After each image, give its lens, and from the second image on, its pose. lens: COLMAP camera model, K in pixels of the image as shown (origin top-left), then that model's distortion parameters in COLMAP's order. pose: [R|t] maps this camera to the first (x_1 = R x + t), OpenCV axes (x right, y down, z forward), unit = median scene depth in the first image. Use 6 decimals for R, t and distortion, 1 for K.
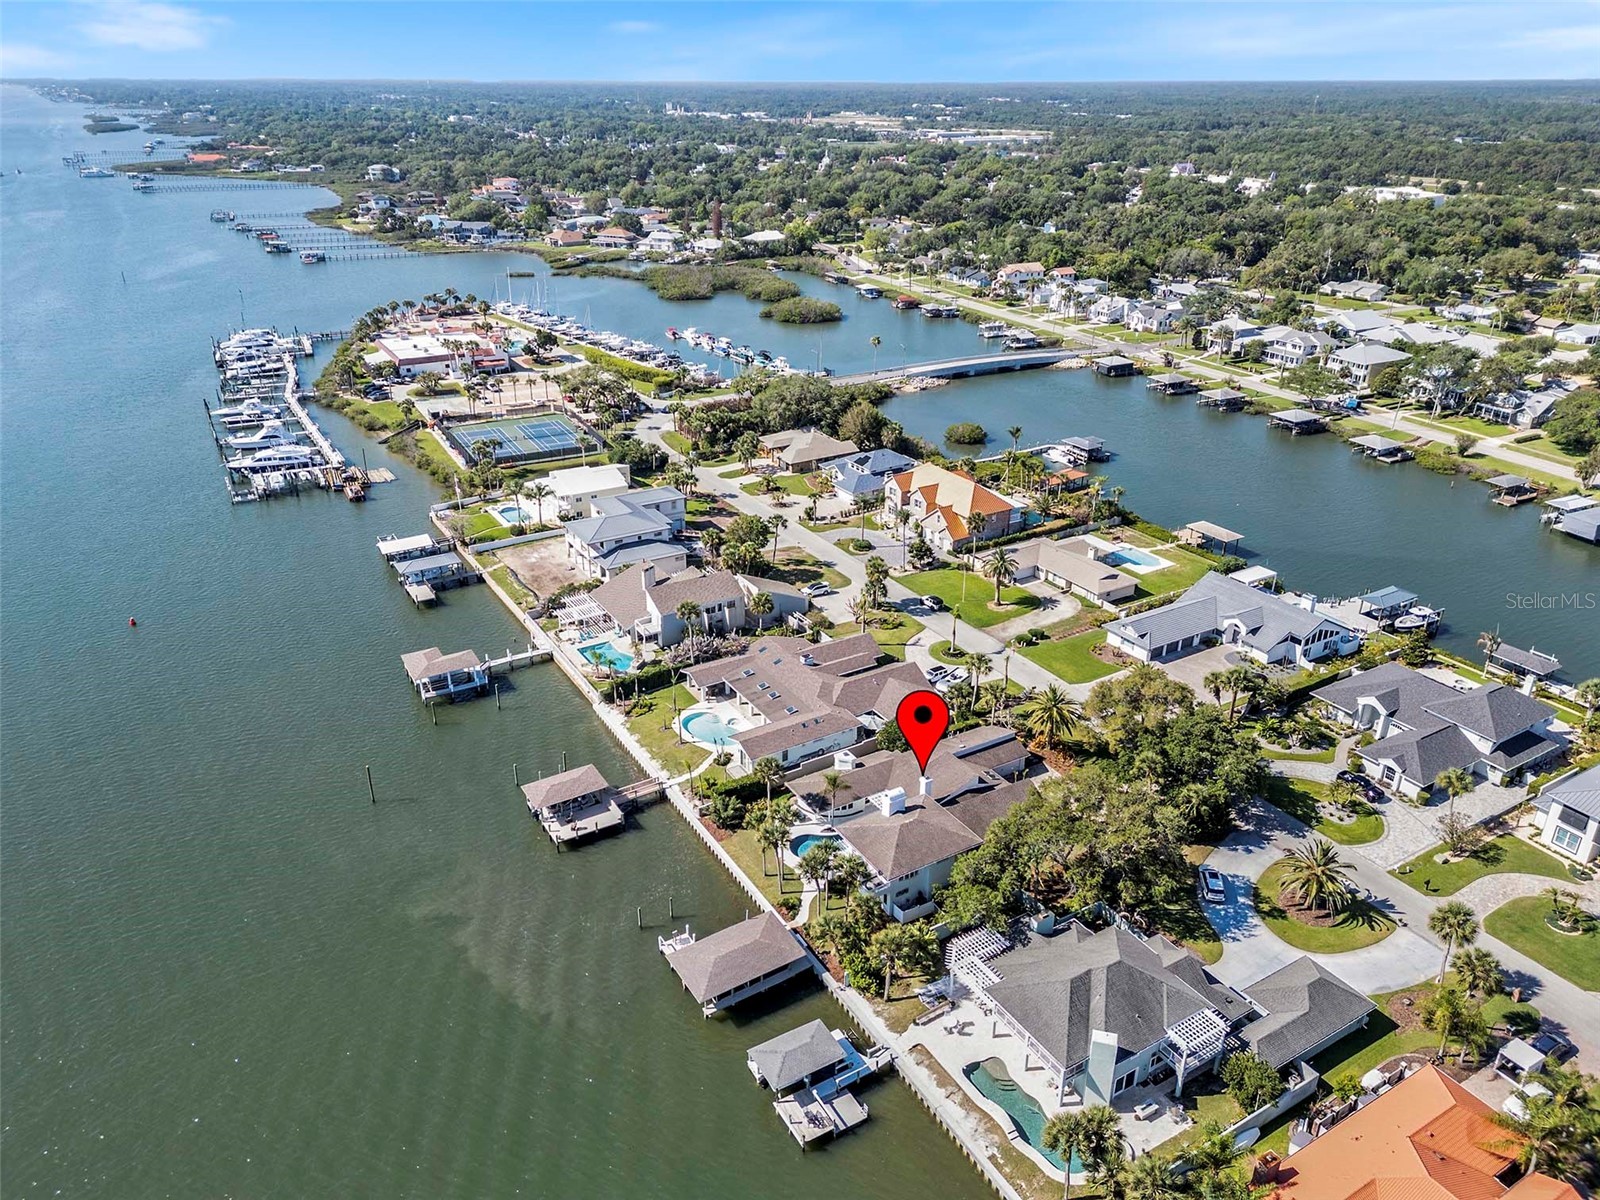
lens RADIAL K [[1110.7, 0, 750.1], [0, 1110.7, 599.5], [0, 0, 1]] dist [-0.001842, -0.001518]
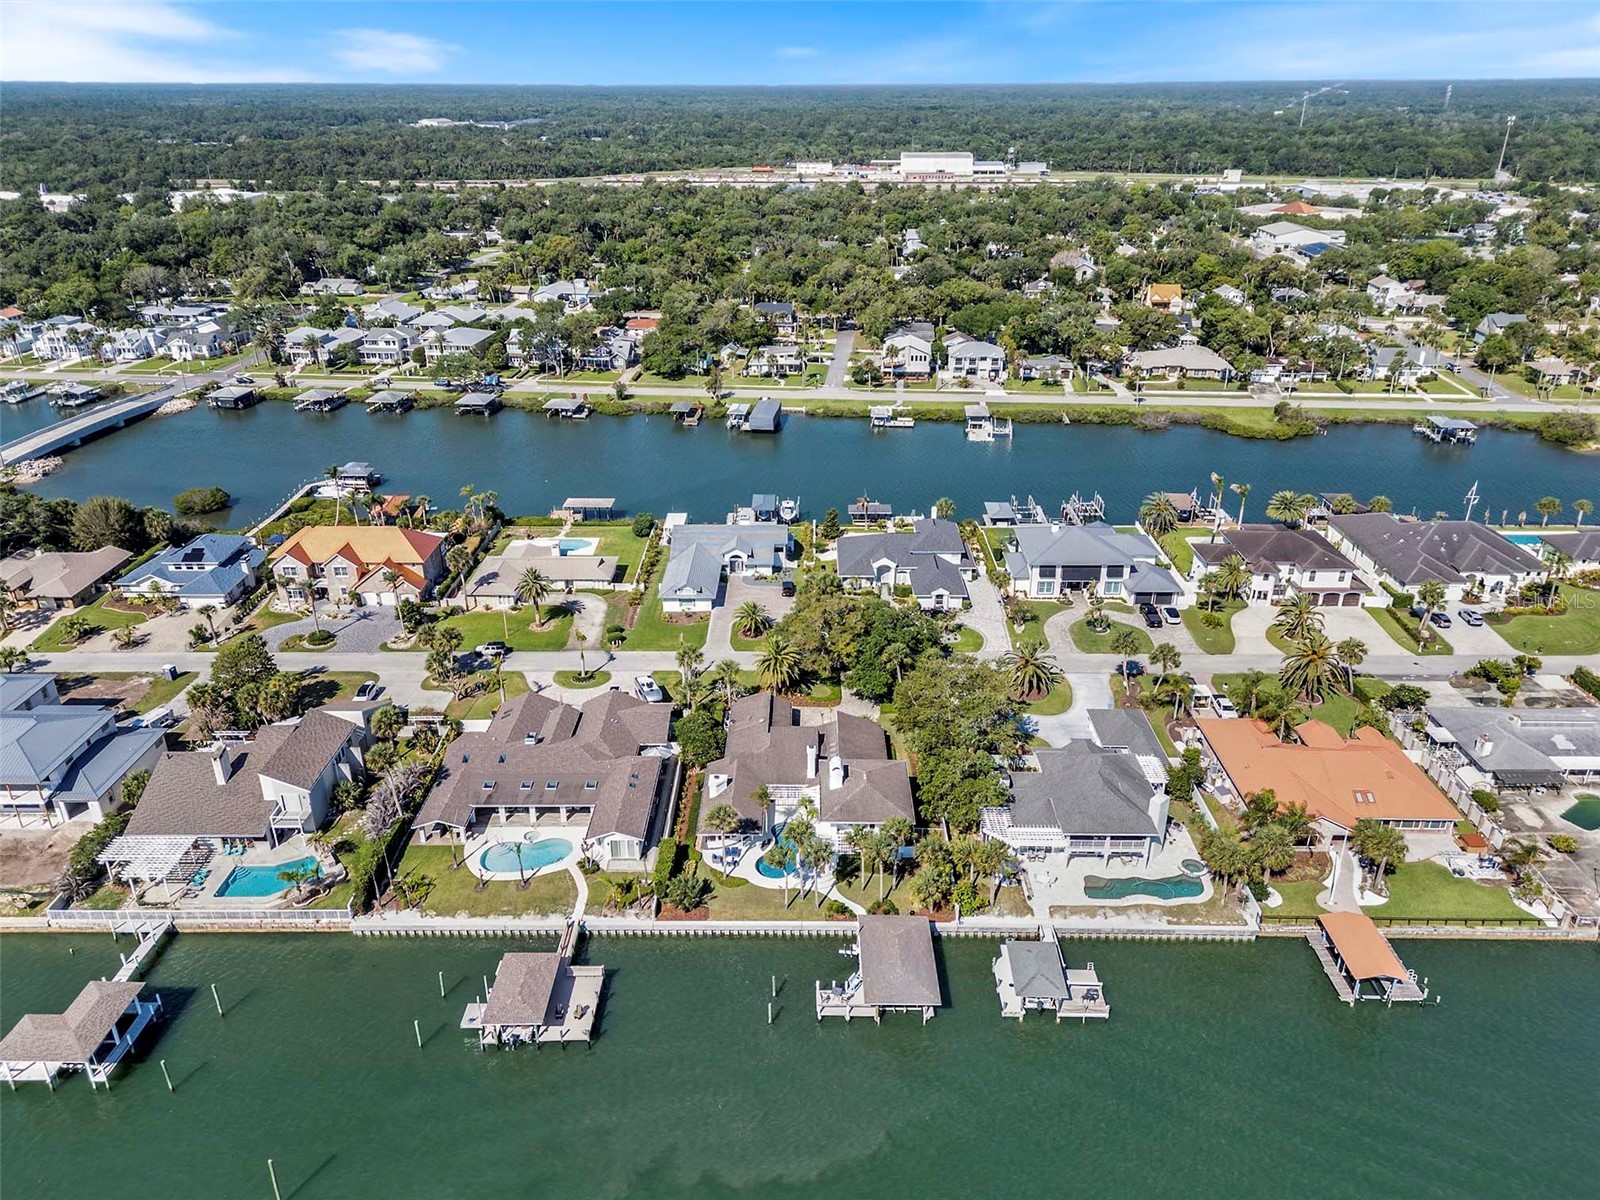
lens RADIAL K [[1124.9, 0, 800.0], [0, 1124.9, 600.0], [0, 0, 1]] dist [0.070916, -0.090436]
pose [[0.491892, -0.350177, 0.797131, -0.481341], [0.360448, 0.915312, 0.179669, -0.120791], [-0.792540, 0.198947, 0.576456, 0.272808]]
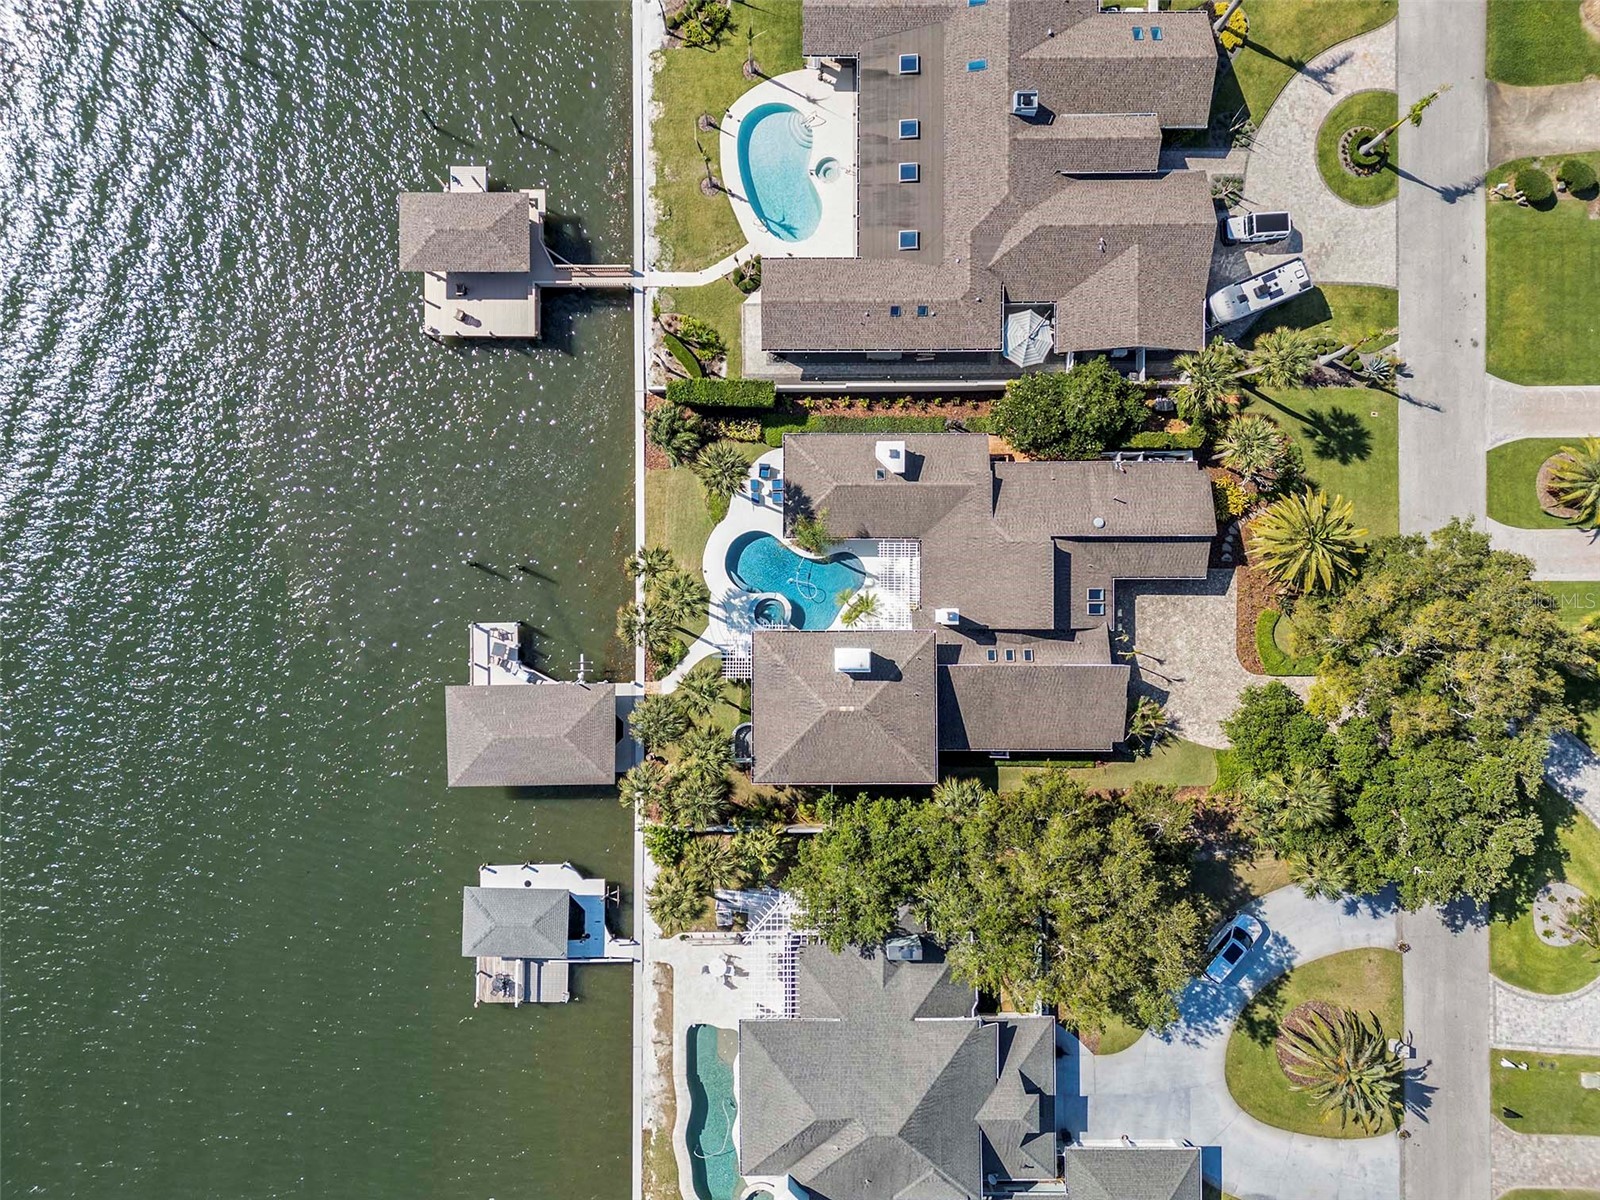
lens RADIAL K [[1124.9, 0, 800.0], [0, 1124.9, 600.0], [0, 0, 1]] dist [0.070916, -0.090436]
pose [[0.875592, 0.482999, 0.007111, 0.060476], [-0.212503, 0.371926, 0.903611, -0.268125], [0.433799, -0.792706, 0.428294, 0.534744]]
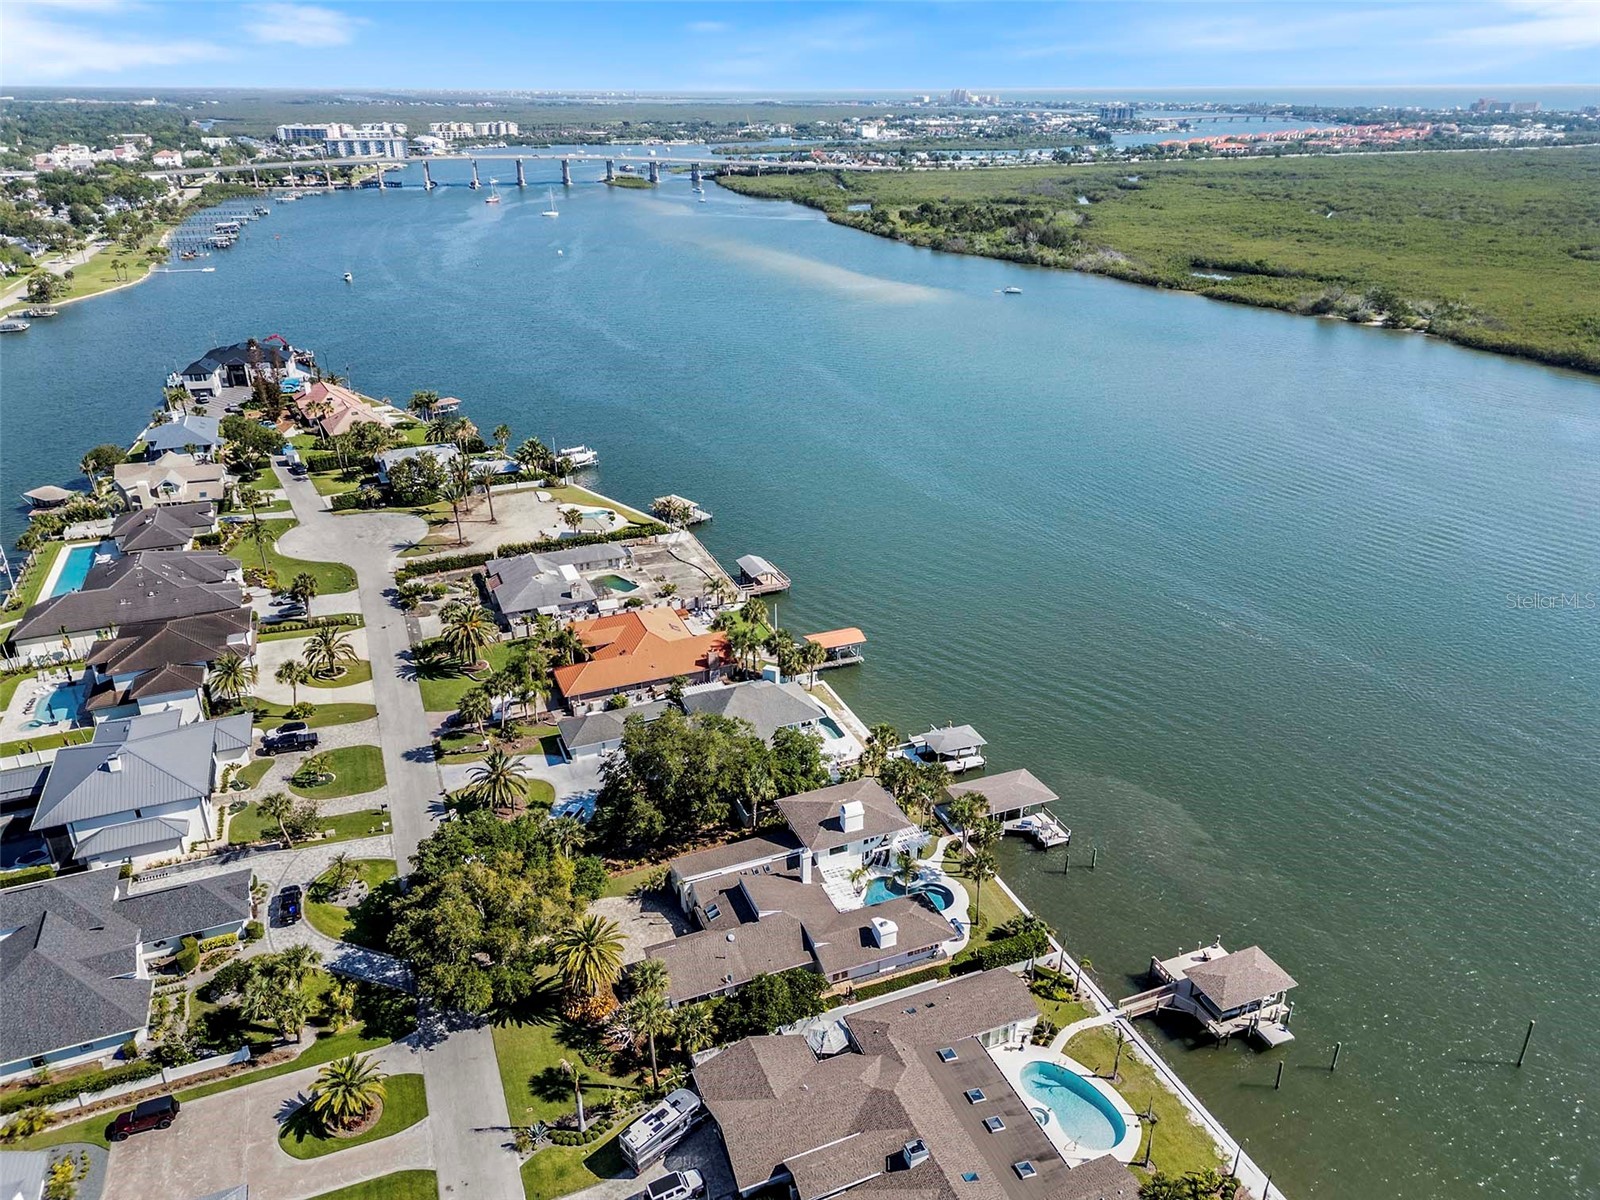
lens RADIAL K [[1124.9, 0, 800.0], [0, 1124.9, 600.0], [0, 0, 1]] dist [0.070916, -0.090436]
pose [[-0.993093, -0.034531, 0.112138, 0.048985], [0.062656, 0.651978, 0.755644, -0.505855], [-0.099204, 0.757451, -0.645311, 1.075093]]
